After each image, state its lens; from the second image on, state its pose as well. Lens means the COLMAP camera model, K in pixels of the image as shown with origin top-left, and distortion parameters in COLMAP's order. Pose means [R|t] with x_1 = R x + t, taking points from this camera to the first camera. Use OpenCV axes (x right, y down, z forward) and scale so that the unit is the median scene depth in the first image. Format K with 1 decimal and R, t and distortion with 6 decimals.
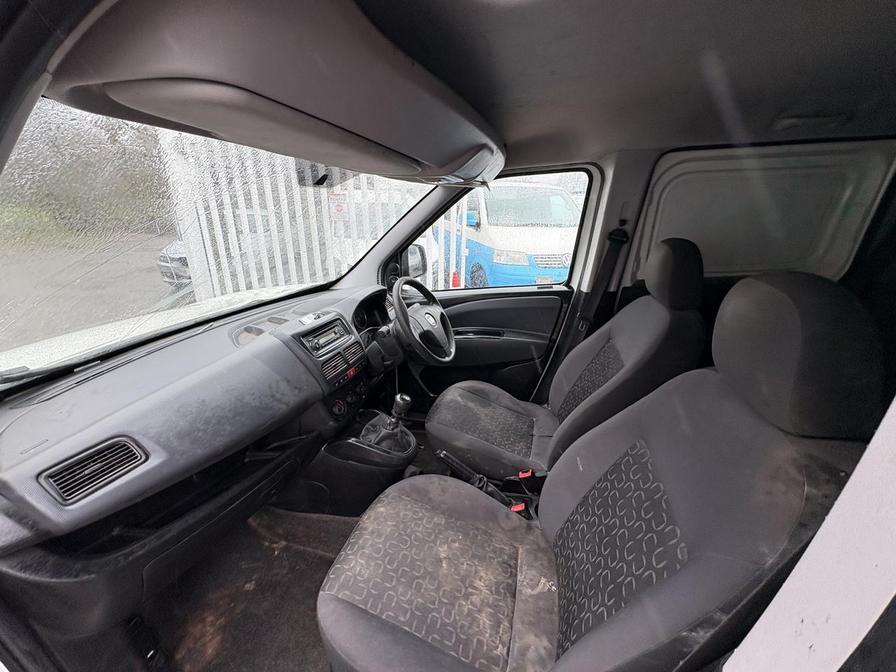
lens RADIAL K [[354.8, 0, 449.1], [0, 354.8, 338.1], [0, 0, 1]] dist [-0.001466, 0.000303]
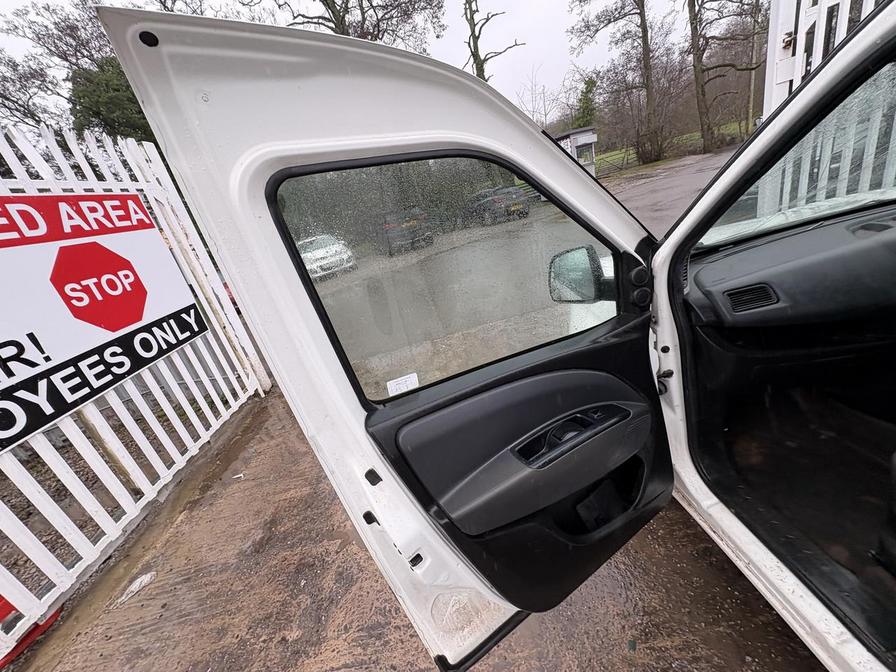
lens RADIAL K [[354.8, 0, 451.5], [0, 354.8, 338.3], [0, 0, 1]] dist [-0.001466, 0.000303]
pose [[0.293142, 0.277778, -0.914826, 0.121344], [-0.077553, 0.960618, 0.266832, 0.127536], [0.952918, -0.007272, 0.303140, -0.540054]]
